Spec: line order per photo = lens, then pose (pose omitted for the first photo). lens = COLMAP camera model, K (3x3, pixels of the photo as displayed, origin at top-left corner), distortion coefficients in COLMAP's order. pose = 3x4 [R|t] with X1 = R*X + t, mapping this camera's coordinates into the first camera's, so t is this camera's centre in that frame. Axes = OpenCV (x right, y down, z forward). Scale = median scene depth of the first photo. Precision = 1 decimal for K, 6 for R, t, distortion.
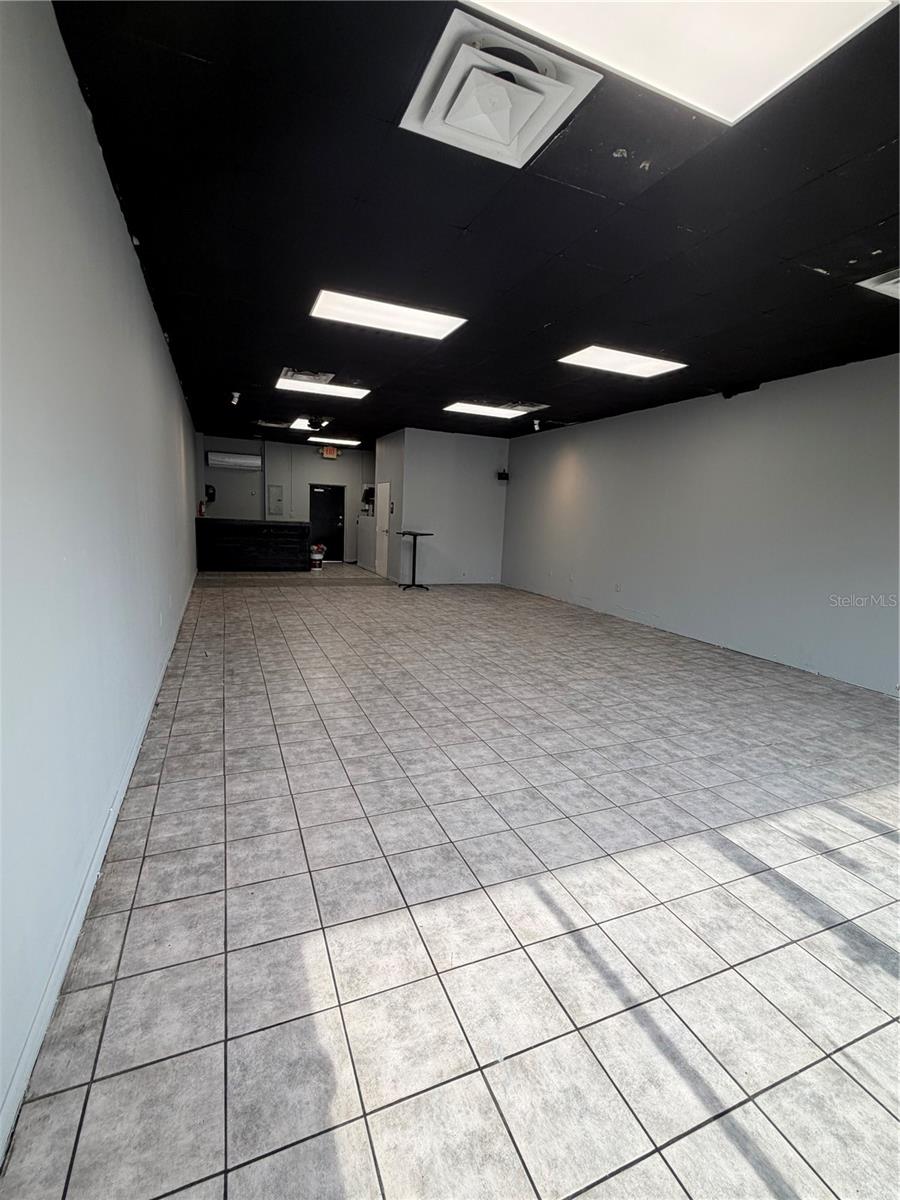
lens RADIAL K [[528.1, 0, 448.0], [0, 528.1, 600.7], [0, 0, 1]] dist [0.001658, -0.000933]
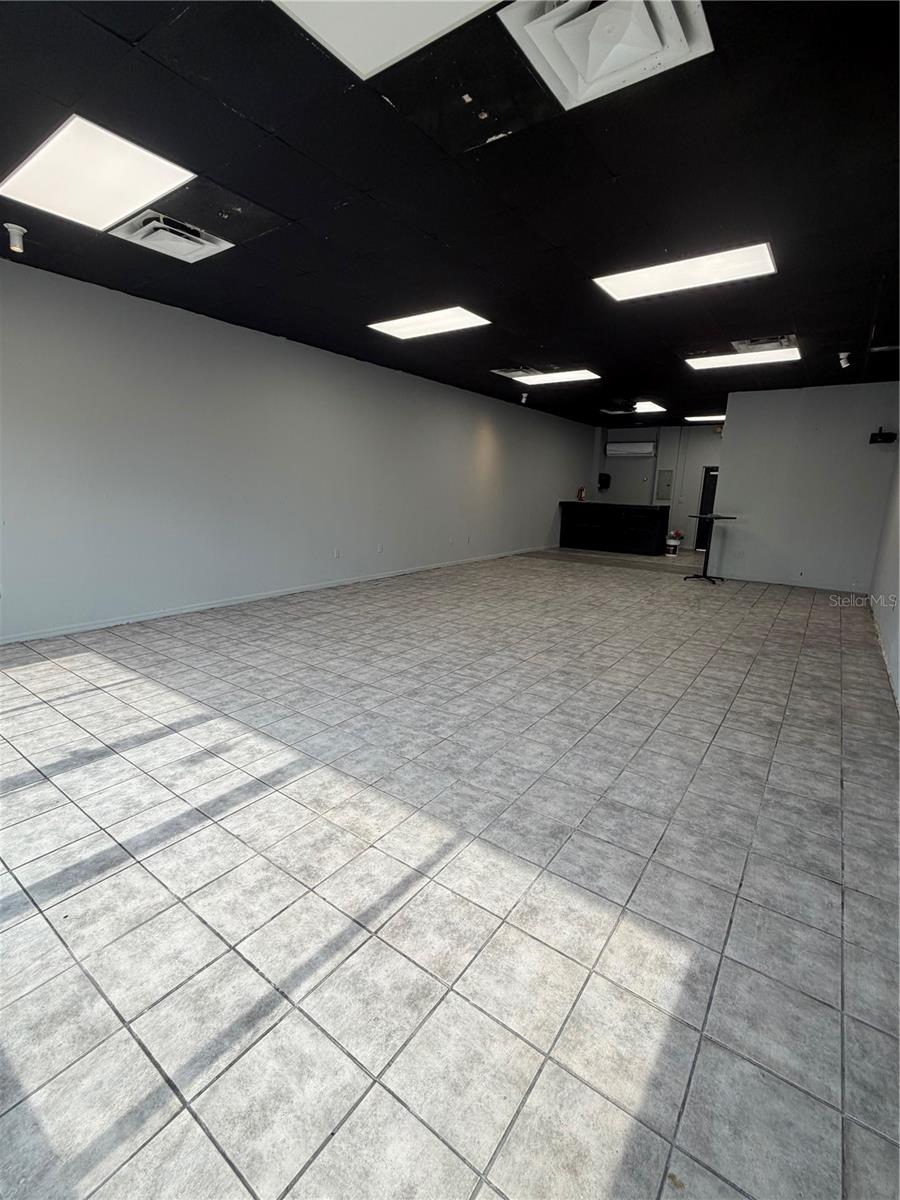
lens RADIAL K [[528.1, 0, 449.3], [0, 528.1, 599.7], [0, 0, 1]] dist [0.001658, -0.000933]
pose [[0.517888, 0.150433, -0.842118, 1.201932], [-0.143635, 0.985732, 0.087754, -0.021002], [0.843304, 0.075511, 0.532106, 0.500477]]
